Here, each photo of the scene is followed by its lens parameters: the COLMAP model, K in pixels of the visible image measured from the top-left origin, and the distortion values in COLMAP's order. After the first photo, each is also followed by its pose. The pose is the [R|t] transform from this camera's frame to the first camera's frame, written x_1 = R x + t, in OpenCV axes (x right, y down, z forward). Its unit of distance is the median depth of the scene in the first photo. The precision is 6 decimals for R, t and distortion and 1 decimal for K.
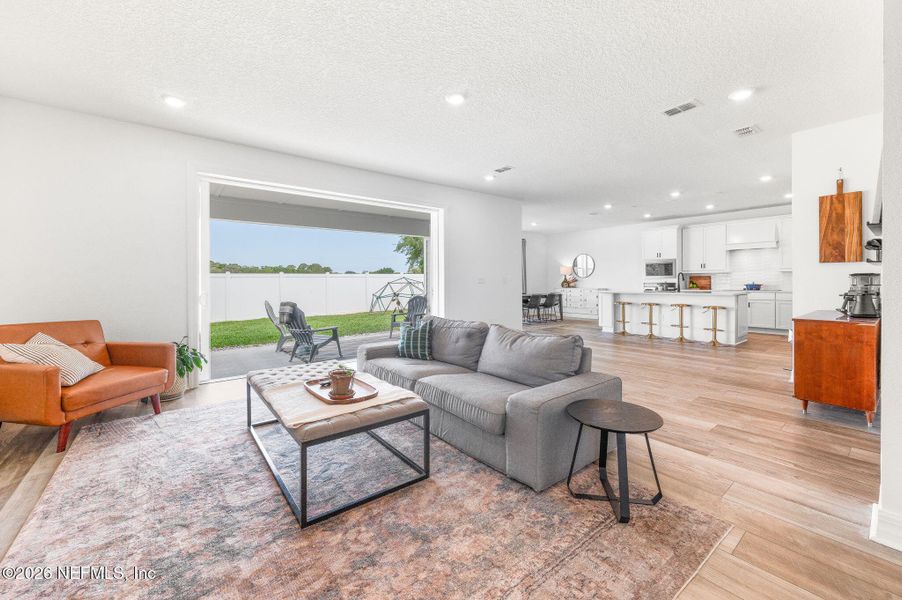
lens RADIAL K [[366.2, 0, 451.6], [0, 366.2, 291.0], [0, 0, 1]] dist [0.001452, 0.000183]
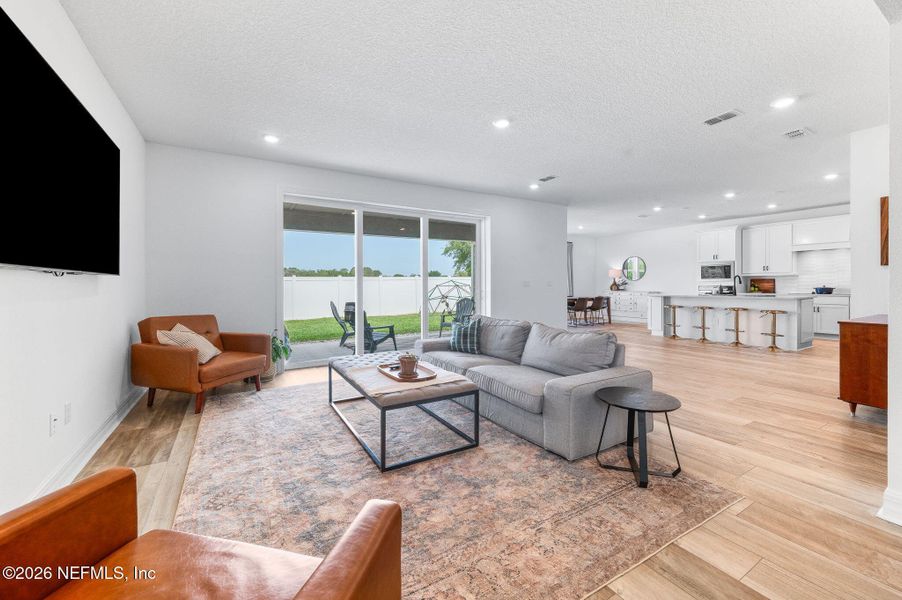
lens RADIAL K [[366.2, 0, 451.6], [0, 366.2, 291.0], [0, 0, 1]] dist [0.001452, 0.000183]
pose [[0.992036, 0.003270, -0.125910, 0.000752], [-0.004269, 0.999962, -0.007663, 0.004093], [0.125880, 0.008140, 0.992012, -0.142387]]
